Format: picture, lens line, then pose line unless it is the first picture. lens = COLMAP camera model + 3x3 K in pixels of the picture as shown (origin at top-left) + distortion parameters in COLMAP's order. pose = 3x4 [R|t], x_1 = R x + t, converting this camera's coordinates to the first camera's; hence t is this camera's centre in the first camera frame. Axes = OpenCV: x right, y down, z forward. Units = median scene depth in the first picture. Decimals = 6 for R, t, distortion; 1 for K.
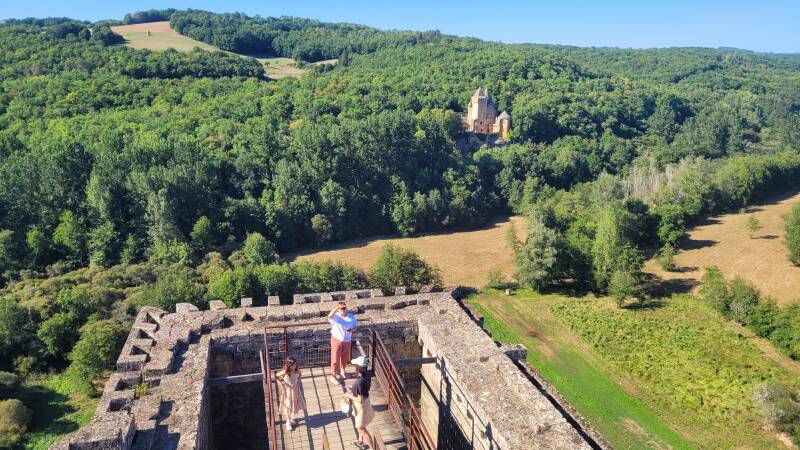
lens RADIAL K [[615.1, 0, 400.0], [0, 615.1, 225.0], [0, 0, 1]] dist [0.048890, -0.036875]
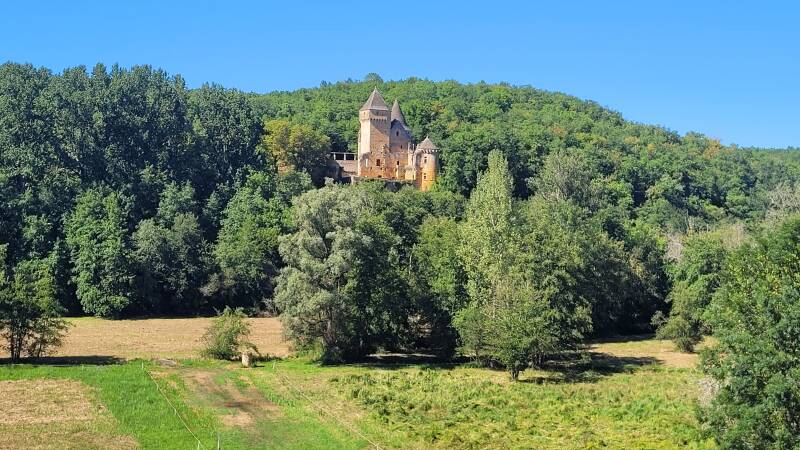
lens RADIAL K [[1200.9, 0, 400.0], [0, 1200.9, 225.0], [0, 0, 1]] dist [0.037903, -0.016604]
pose [[0.999453, 0.015391, 0.029255, 0.115531], [-0.007802, 0.969822, -0.243689, 0.097648], [-0.032123, 0.243328, 0.969412, 0.117720]]
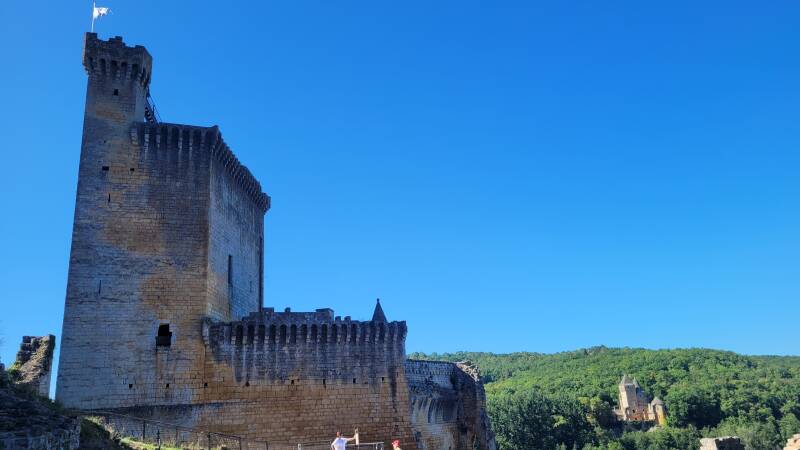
lens RADIAL K [[615.1, 0, 400.0], [0, 615.1, 225.0], [0, 0, 1]] dist [0.048890, -0.036875]
pose [[0.955548, -0.150649, -0.253444, 0.067243], [-0.001223, 0.857574, -0.514360, 0.084659], [0.294835, 0.491805, 0.819268, -0.063480]]
